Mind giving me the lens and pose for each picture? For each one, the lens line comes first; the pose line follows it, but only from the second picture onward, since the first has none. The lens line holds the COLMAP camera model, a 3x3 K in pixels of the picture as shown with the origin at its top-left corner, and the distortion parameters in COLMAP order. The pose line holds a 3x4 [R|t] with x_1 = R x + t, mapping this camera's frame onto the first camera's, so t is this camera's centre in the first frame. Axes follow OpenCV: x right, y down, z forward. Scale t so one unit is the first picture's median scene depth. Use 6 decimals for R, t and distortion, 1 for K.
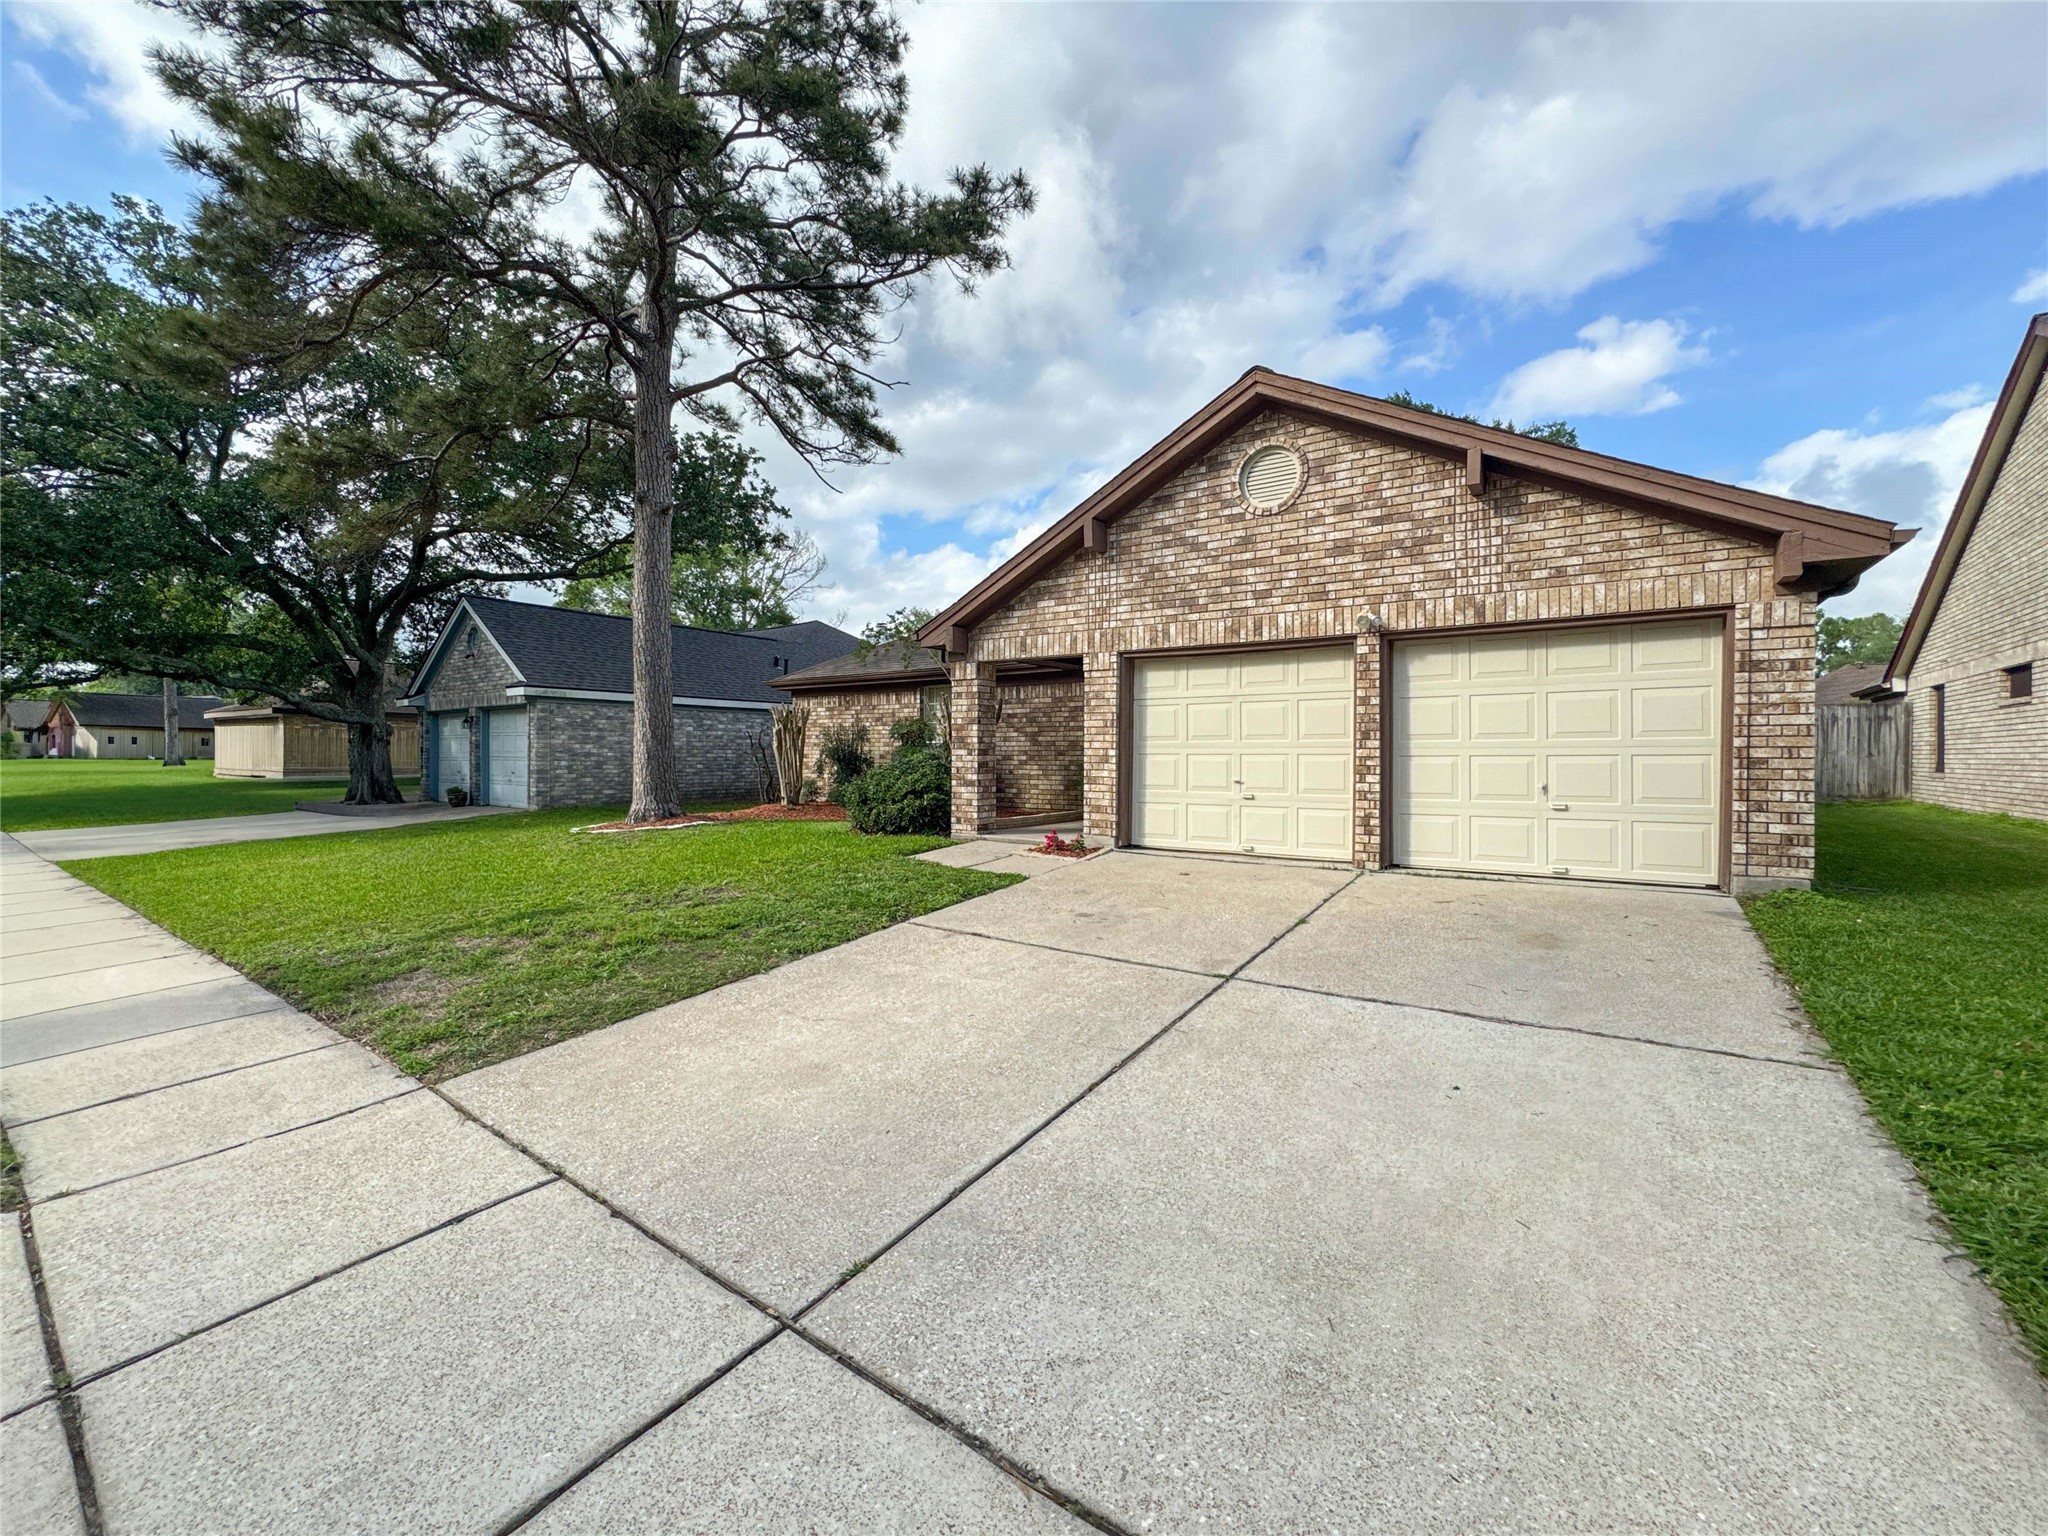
lens RADIAL K [[837.8, 0, 1015.9], [0, 837.8, 749.1], [0, 0, 1]] dist [-0.034024, 0.016512]
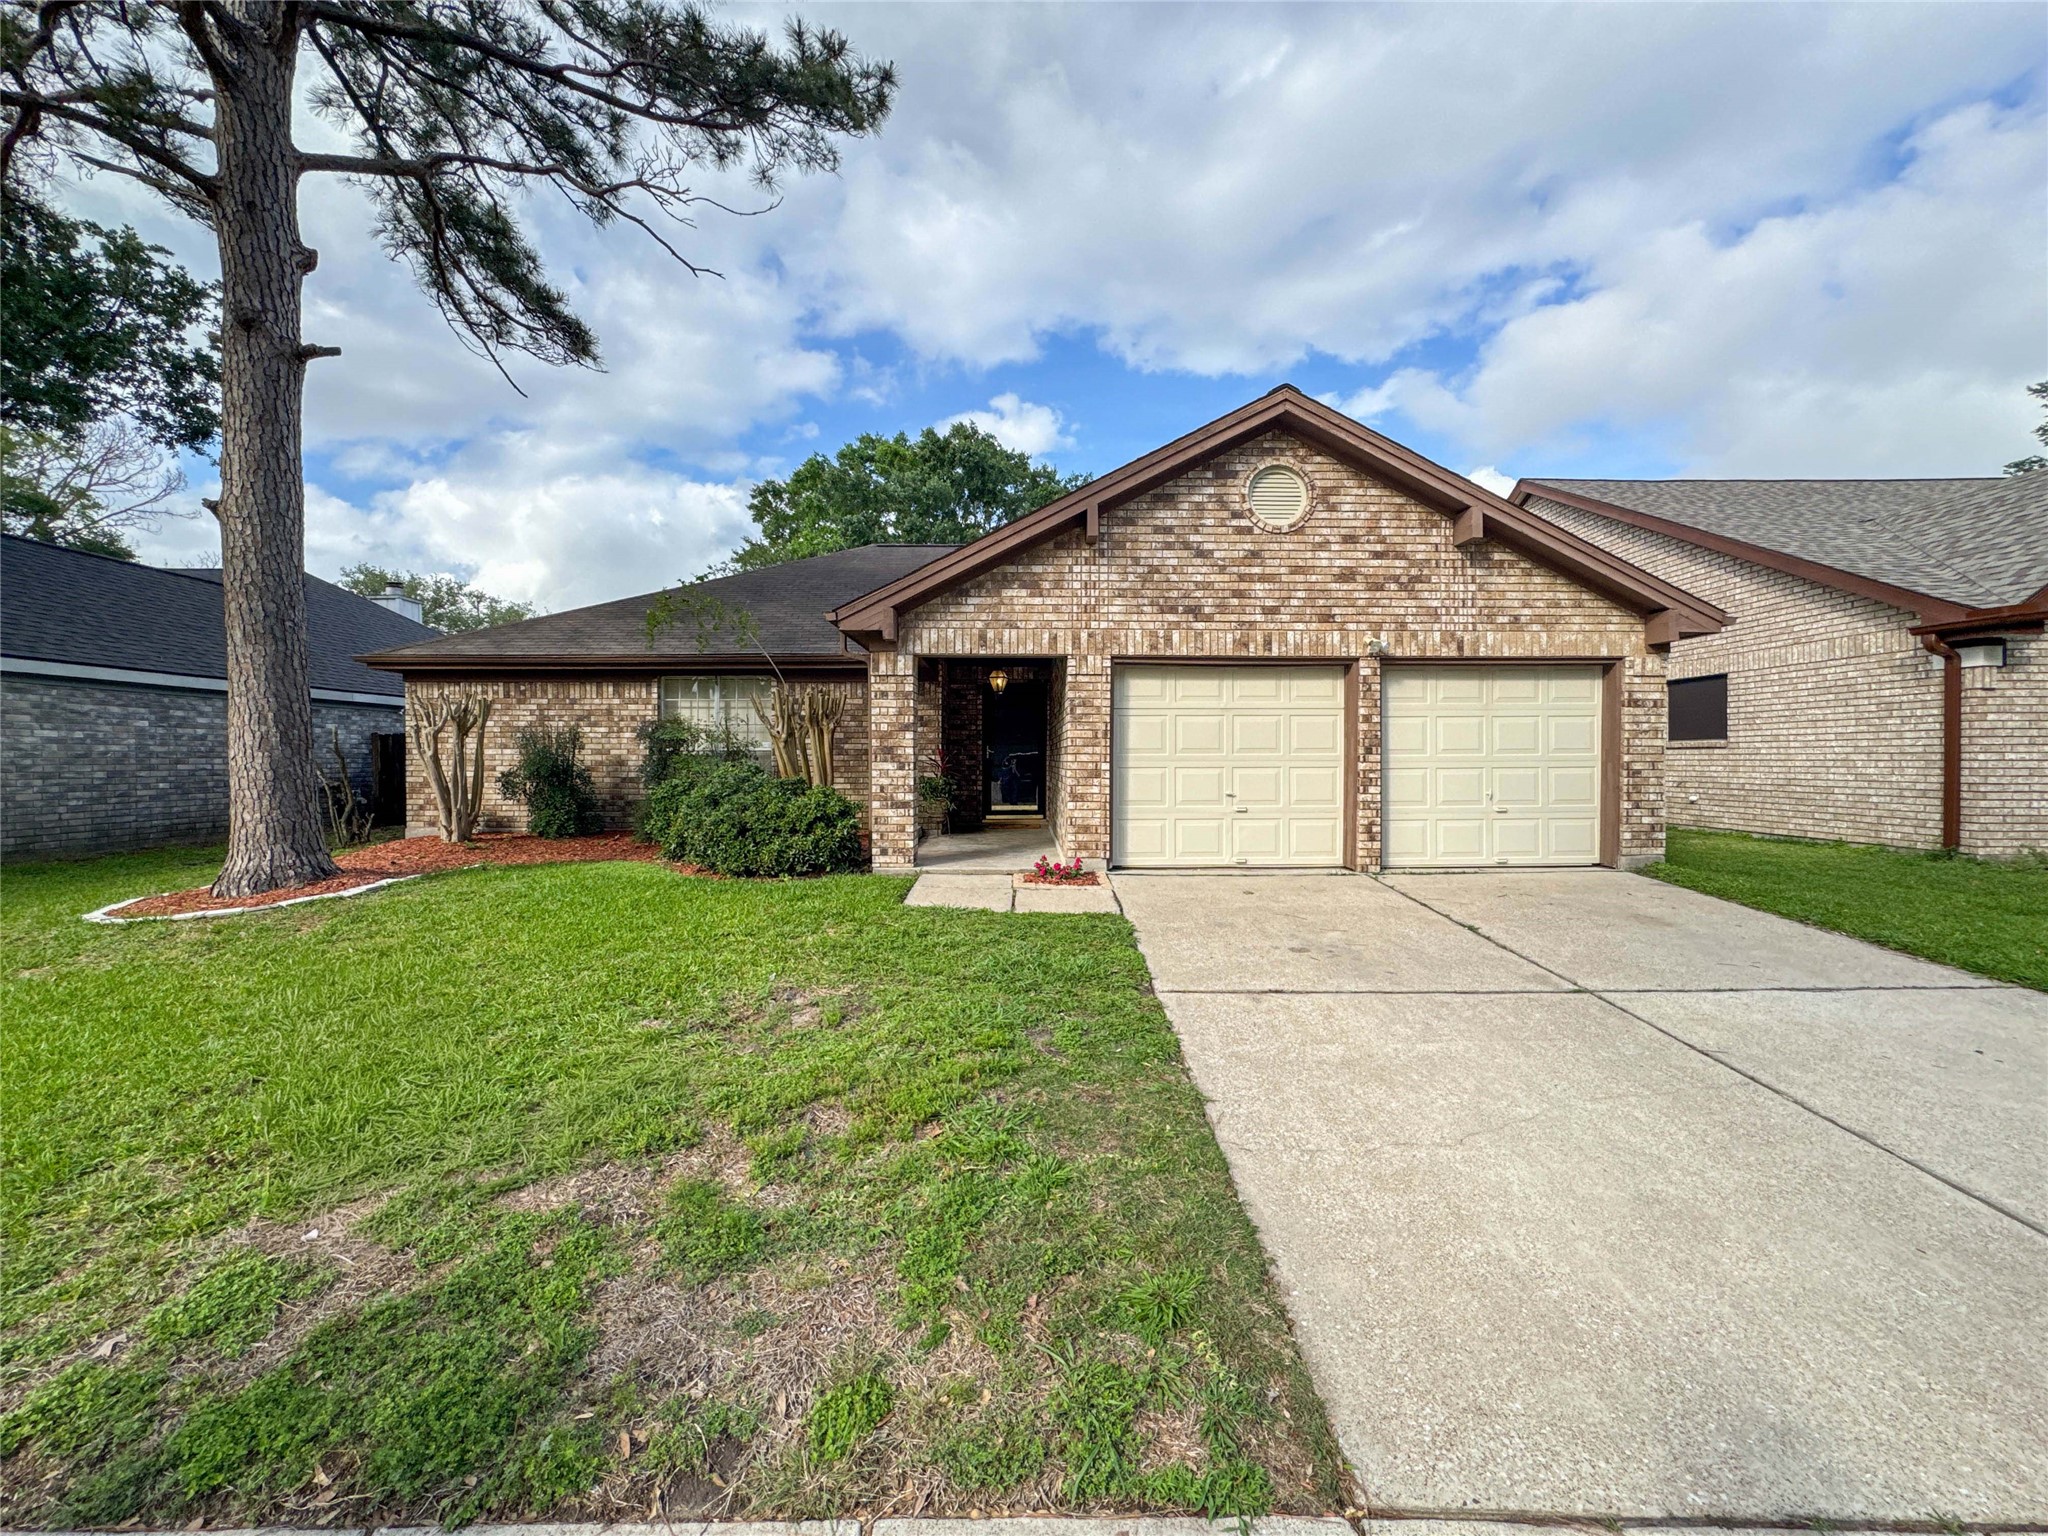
lens RADIAL K [[840.0, 0, 1029.1], [0, 840.0, 761.7], [0, 0, 1]] dist [-0.036406, 0.017319]
pose [[0.808903, -0.006279, 0.587908, -0.547042], [-0.001473, 0.999918, 0.012707, -0.013776], [-0.587940, -0.011145, 0.808828, 0.350492]]
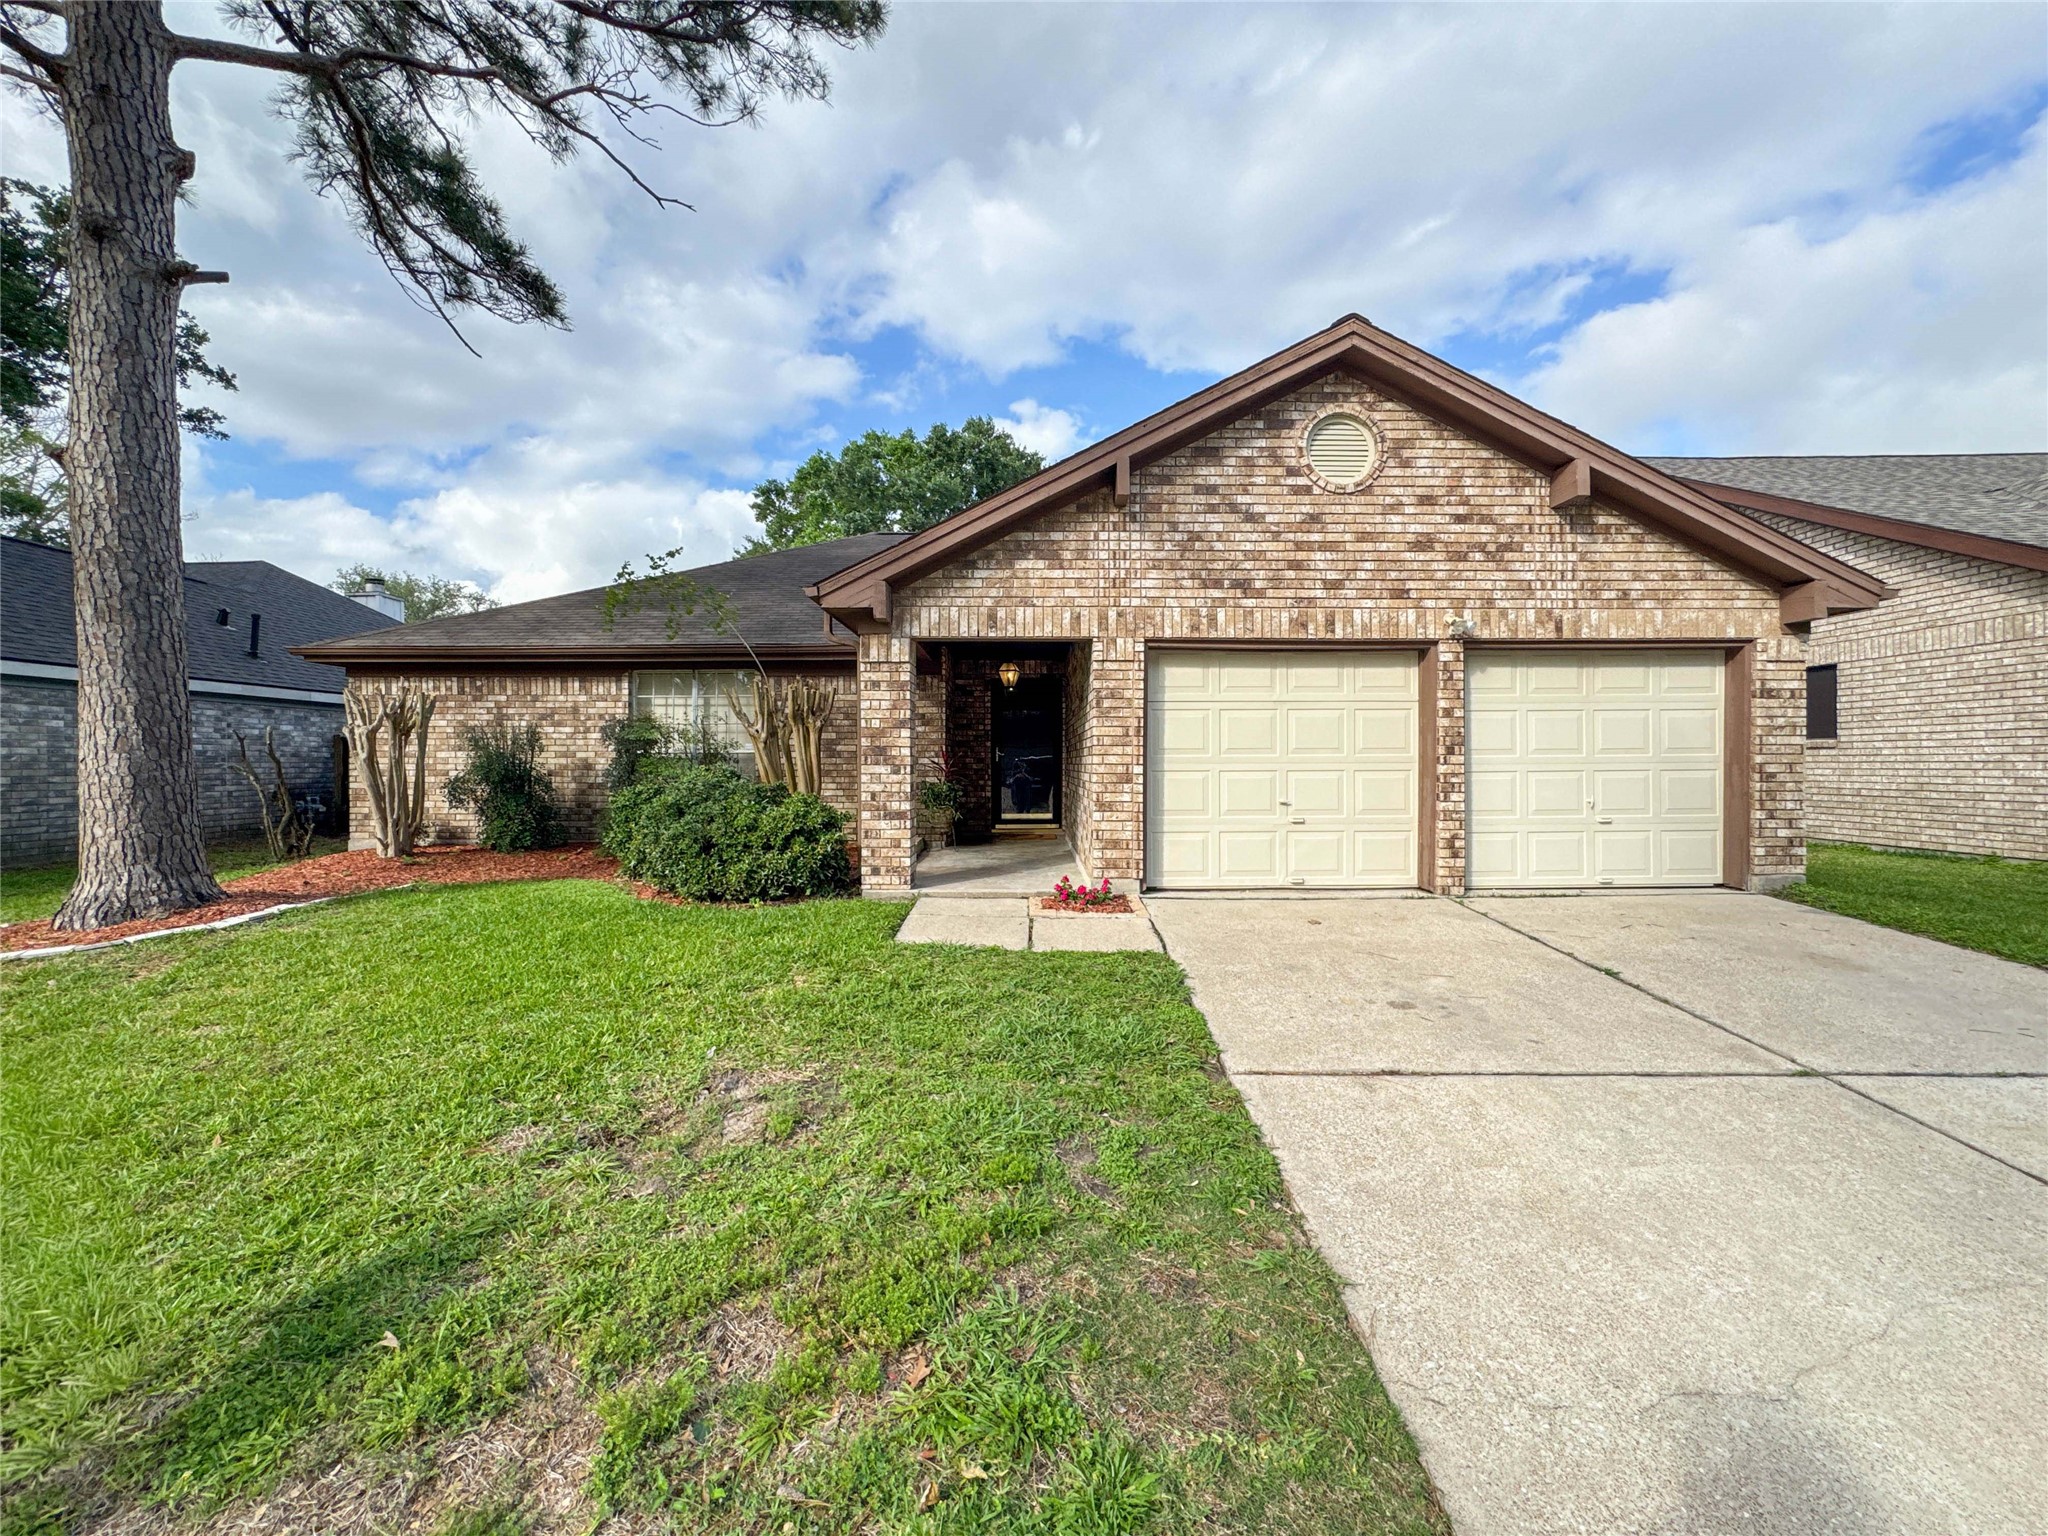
lens RADIAL K [[840.0, 0, 1029.1], [0, 840.0, 761.7], [0, 0, 1]] dist [-0.036406, 0.017319]
pose [[0.814502, -0.003828, 0.580147, -0.461438], [-0.000172, 0.999977, 0.006840, -0.009258], [-0.580160, -0.005671, 0.814483, 0.486165]]
